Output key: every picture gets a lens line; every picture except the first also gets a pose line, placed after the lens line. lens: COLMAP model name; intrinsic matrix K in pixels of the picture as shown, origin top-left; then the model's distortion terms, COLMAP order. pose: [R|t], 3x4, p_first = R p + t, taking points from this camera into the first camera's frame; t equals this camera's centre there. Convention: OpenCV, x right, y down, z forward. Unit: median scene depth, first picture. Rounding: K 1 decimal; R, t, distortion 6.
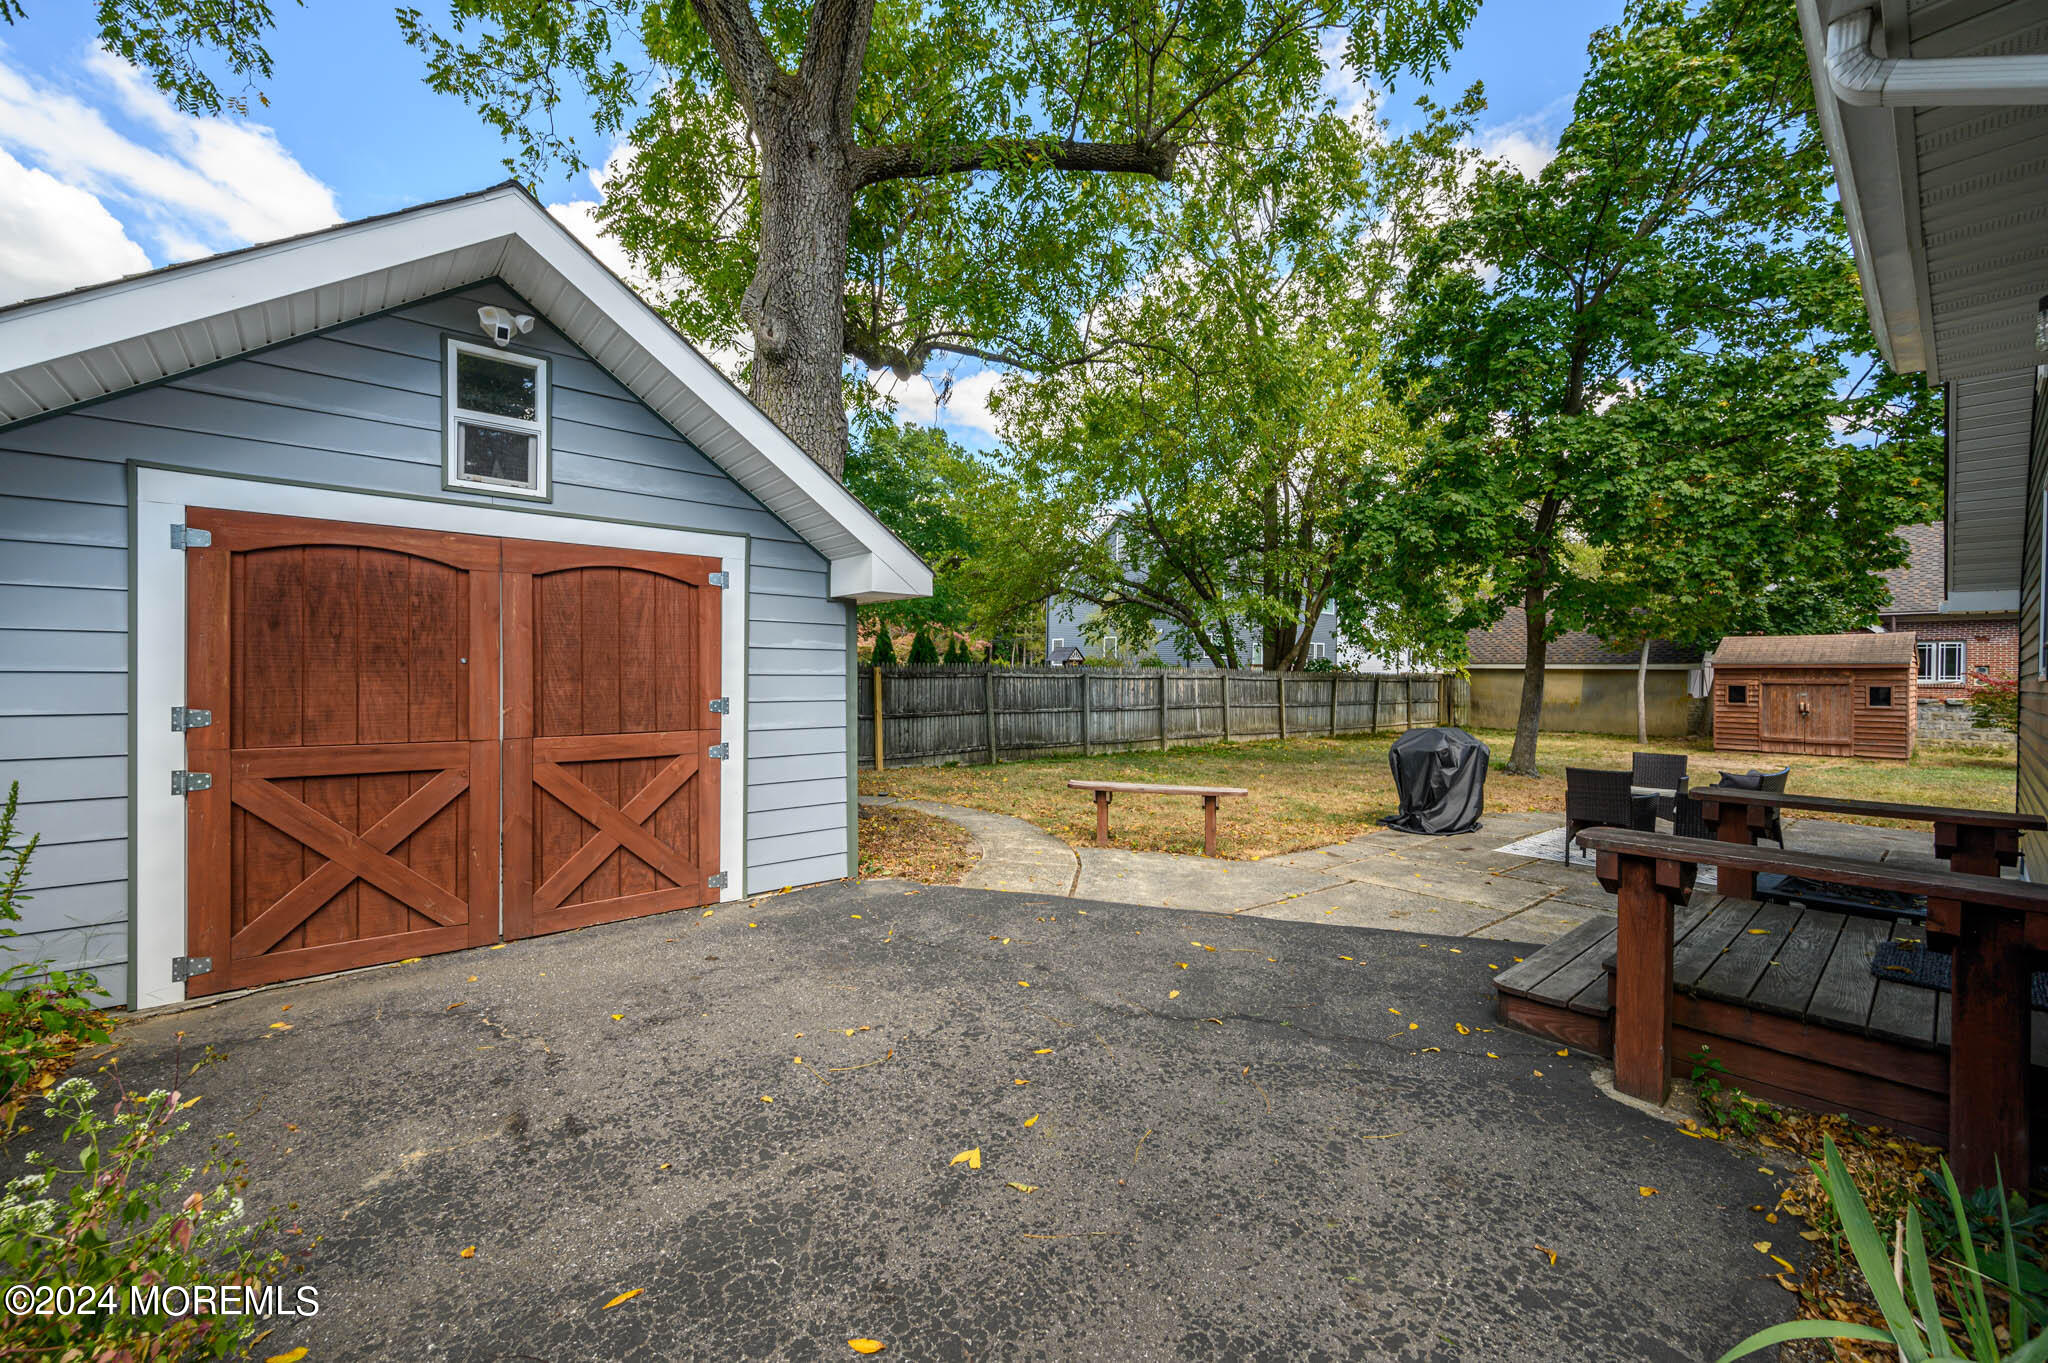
lens RADIAL K [[807.0, 0, 1011.4], [0, 807.0, 687.2], [0, 0, 1]] dist [-0.000474, -0.000405]
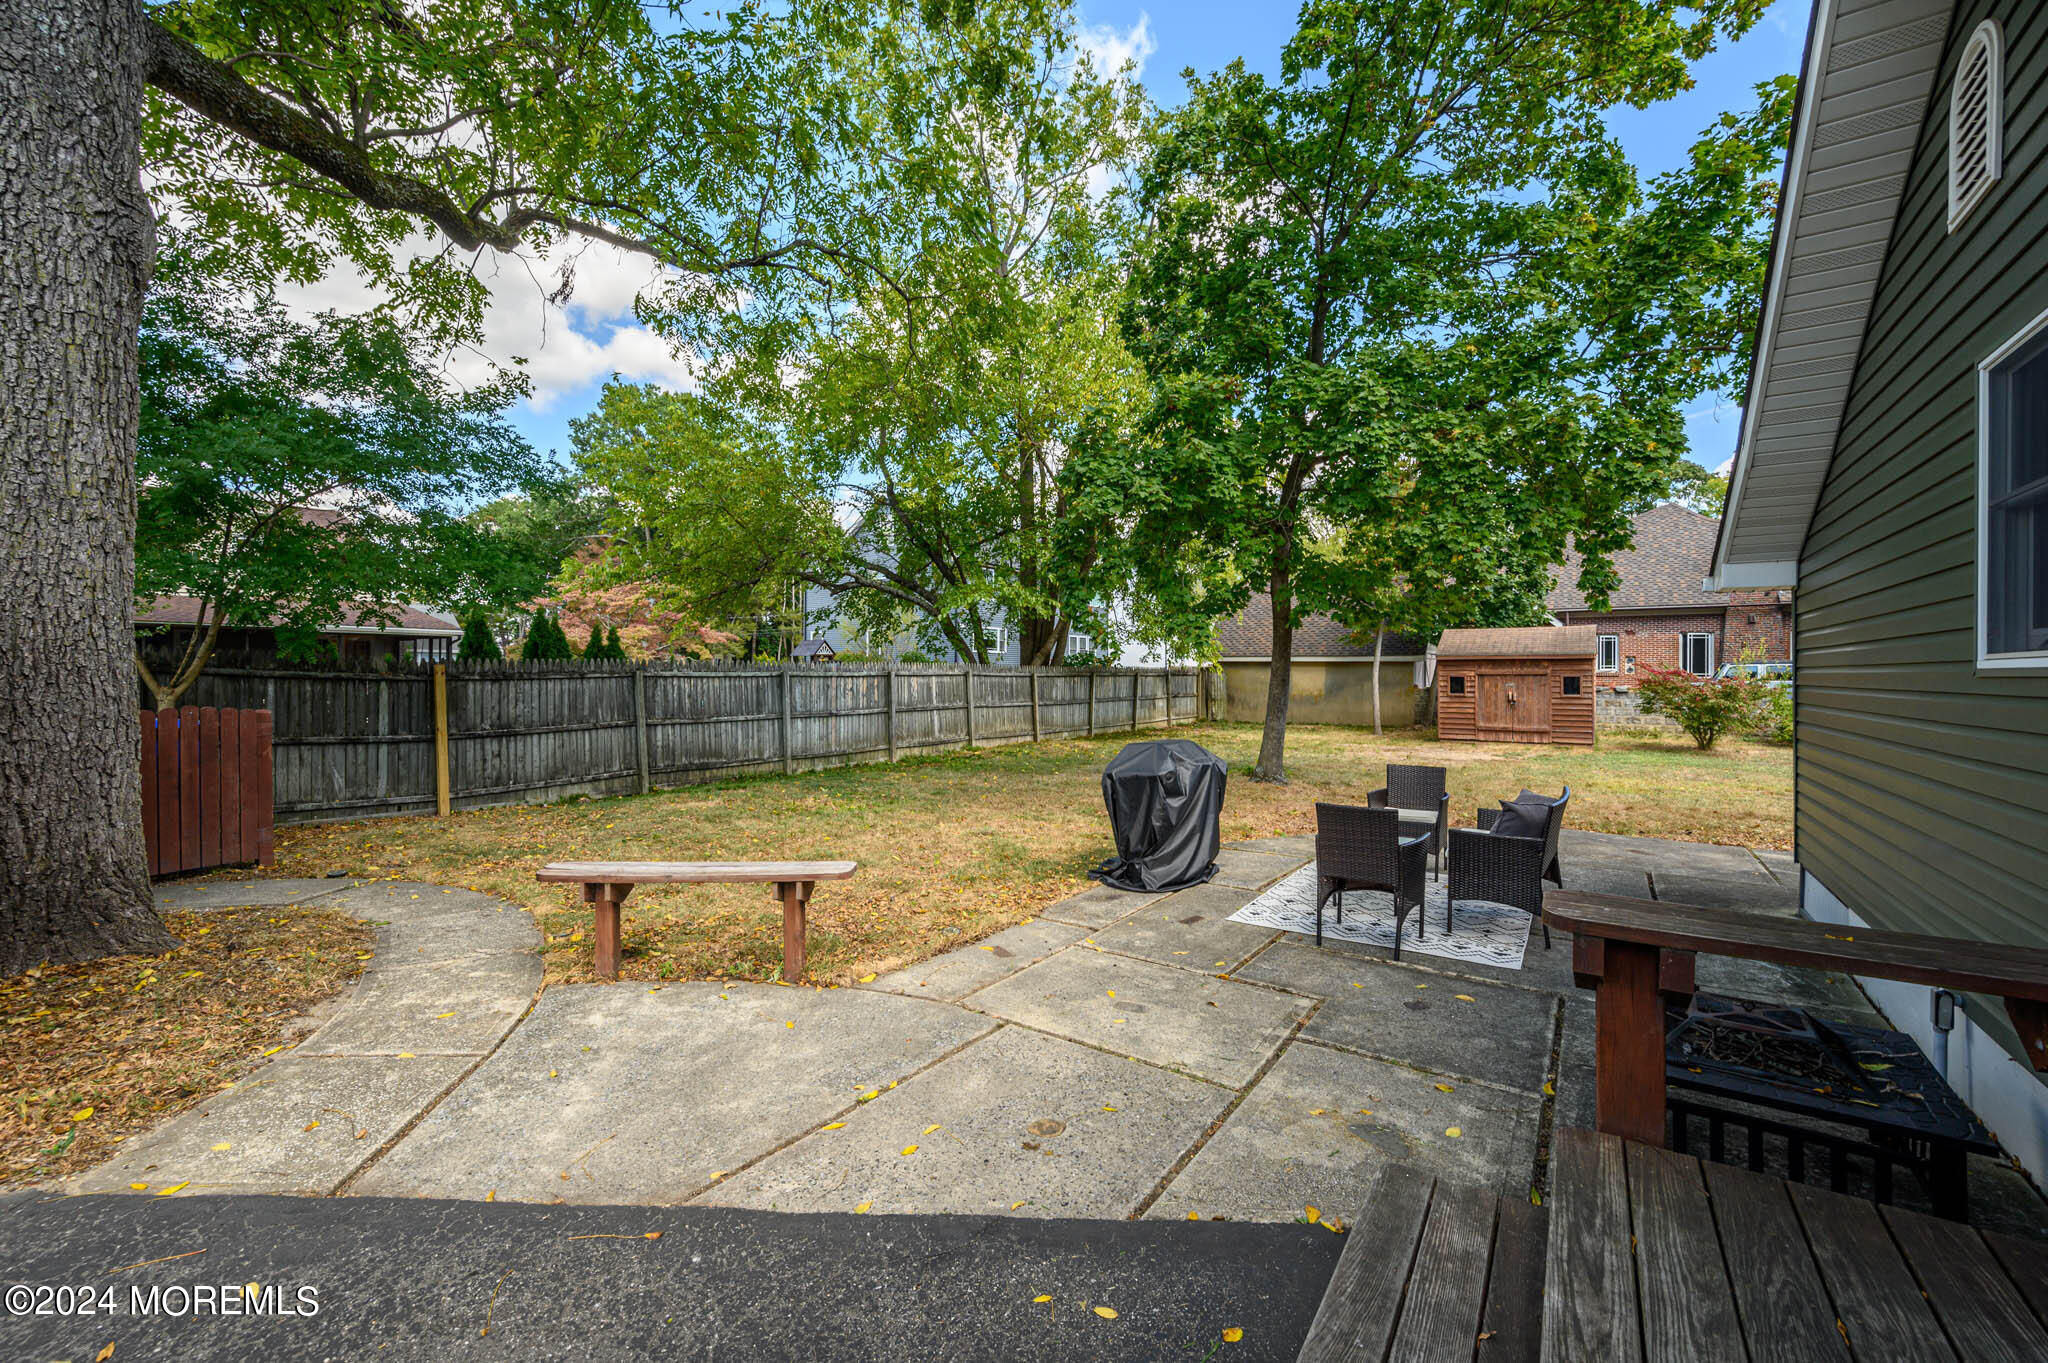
lens RADIAL K [[807.0, 0, 1018.8], [0, 807.0, 689.6], [0, 0, 1]] dist [-0.000474, -0.000405]
pose [[0.967362, -0.015263, 0.252939, 0.223091], [0.013048, 0.999860, 0.010433, -0.007757], [-0.253063, -0.006792, 0.967426, 0.331156]]
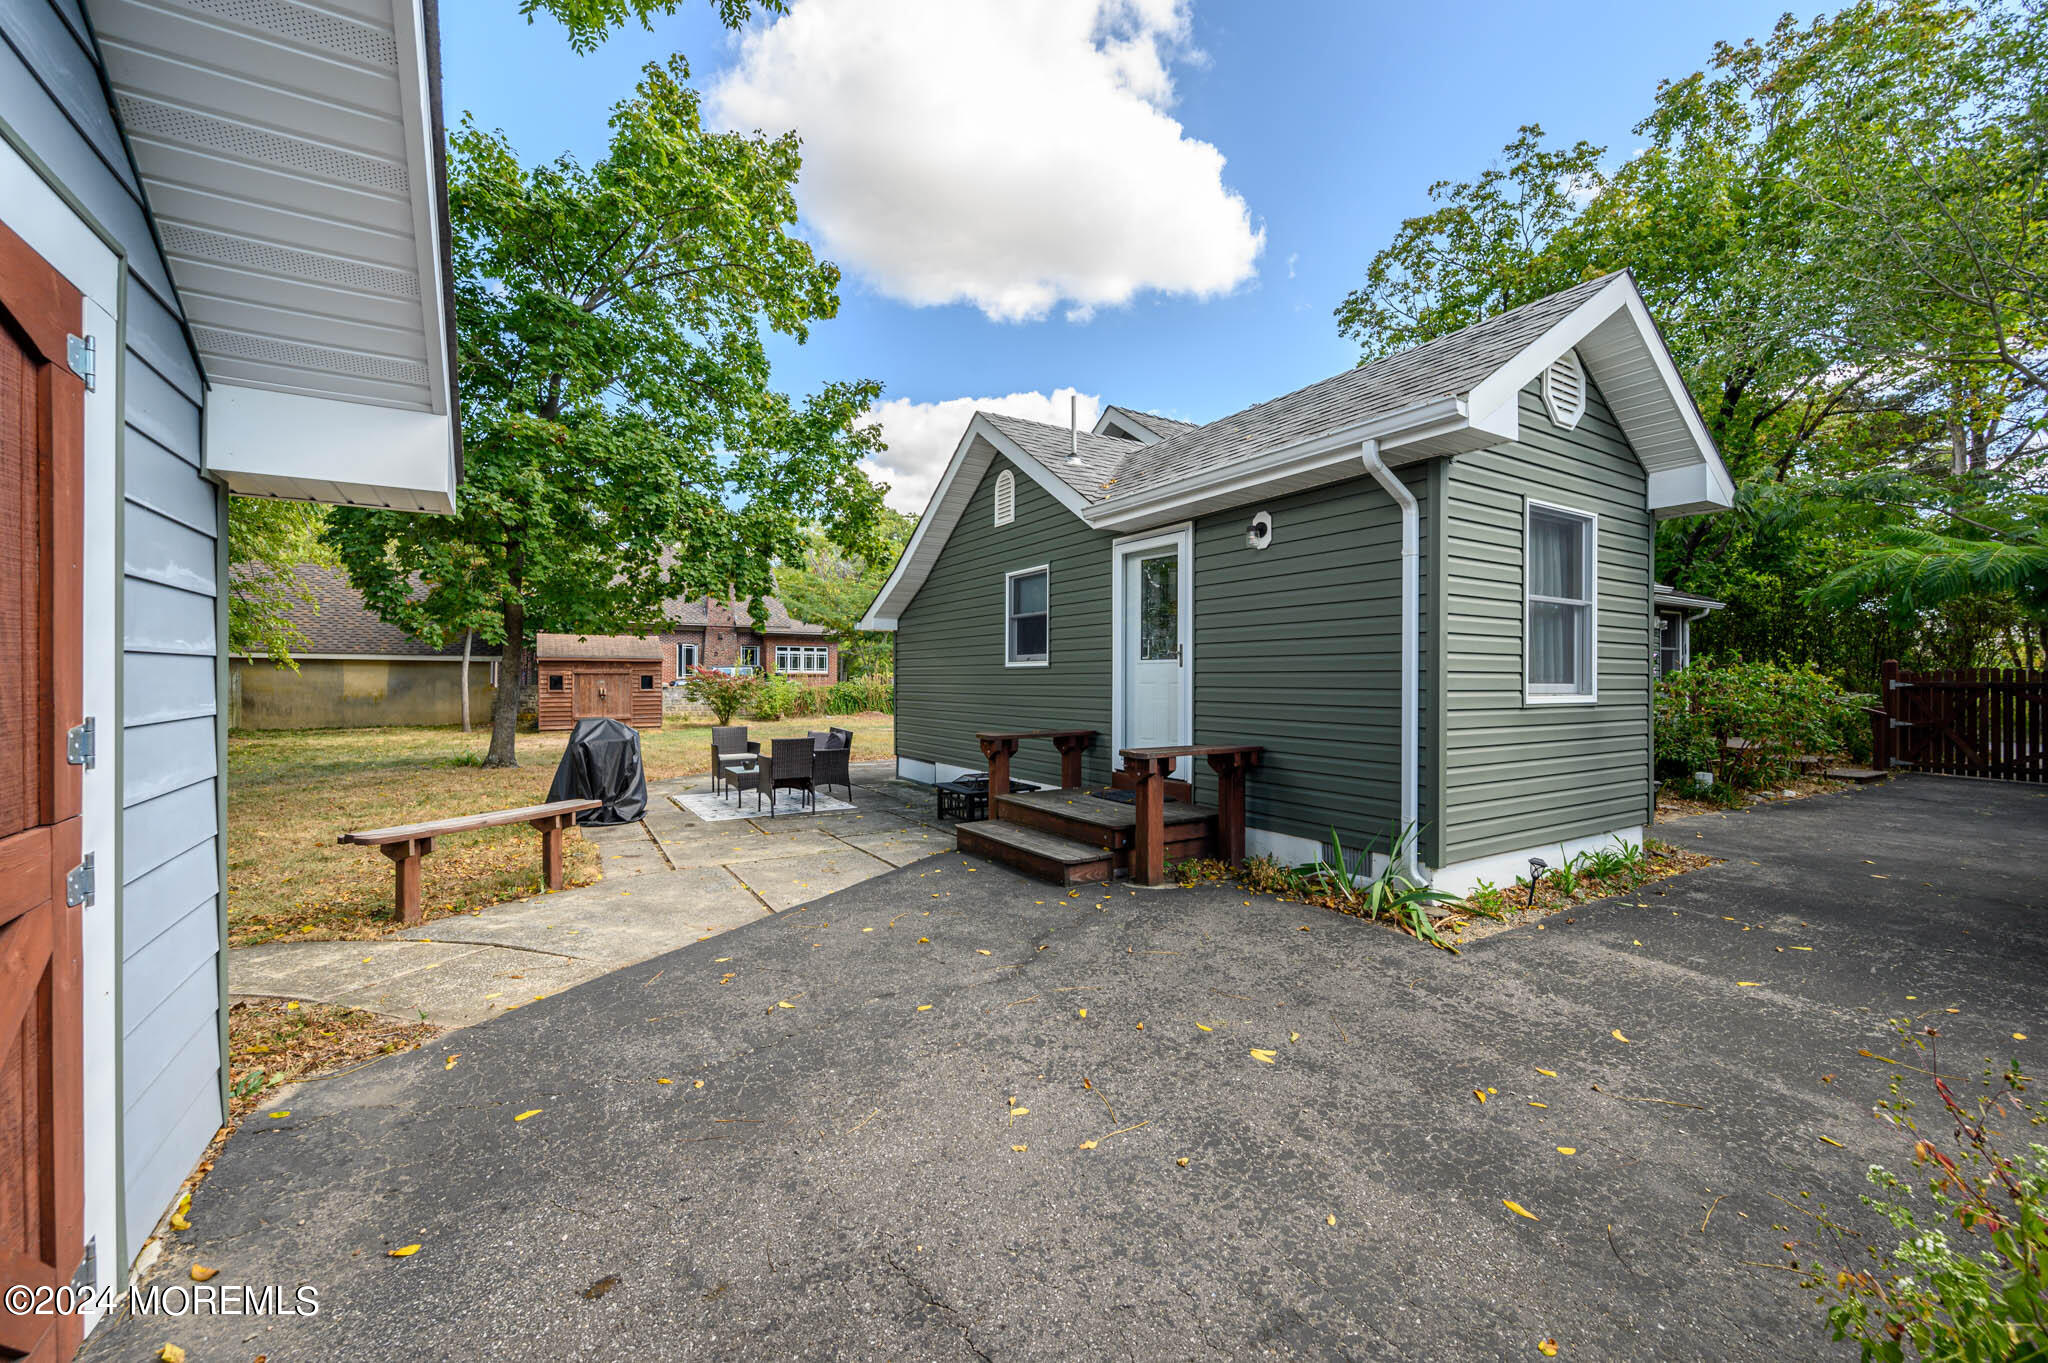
lens RADIAL K [[807.0, 0, 1022.9], [0, 807.0, 685.1], [0, 0, 1]] dist [-0.000474, -0.000405]
pose [[0.138833, -0.019688, 0.990120, -0.407193], [0.012580, 0.999757, 0.018115, -0.001226], [-0.990236, 0.009941, 0.139047, 0.369640]]
